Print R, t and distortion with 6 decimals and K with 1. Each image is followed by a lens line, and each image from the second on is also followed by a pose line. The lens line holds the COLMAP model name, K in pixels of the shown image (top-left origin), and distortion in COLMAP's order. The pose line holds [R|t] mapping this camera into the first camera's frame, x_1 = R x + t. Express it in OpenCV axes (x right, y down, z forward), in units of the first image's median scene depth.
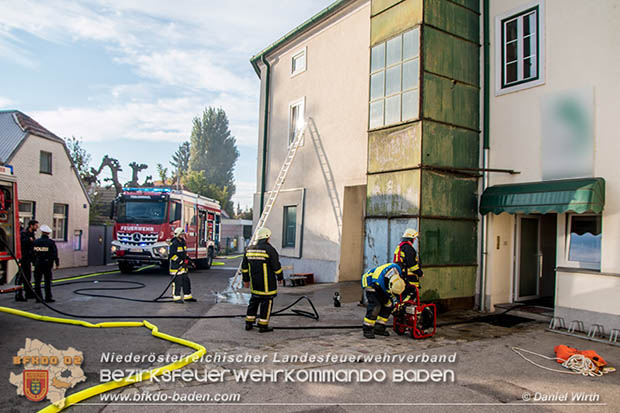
lens RADIAL K [[482.1, 0, 310.0], [0, 482.1, 206.5], [0, 0, 1]] dist [-0.000080, -0.000229]
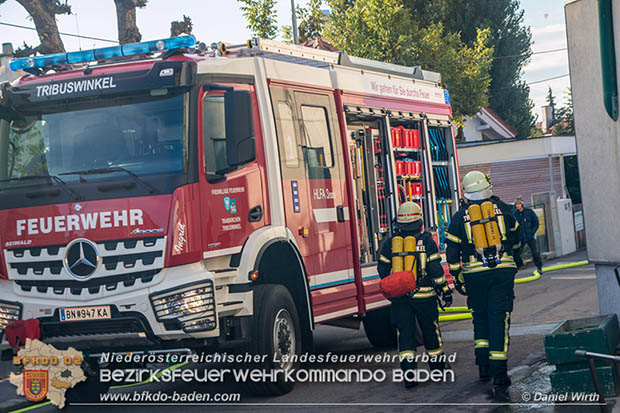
lens RADIAL K [[1476.3, 0, 310.0], [0, 1476.3, 206.5], [0, 0, 1]] dist [0.054563, 0.186377]
pose [[0.942269, -0.119276, -0.312892, -0.023915], [0.140545, 0.988994, 0.046238, 0.020567], [0.303934, -0.087544, 0.948662, 0.345622]]
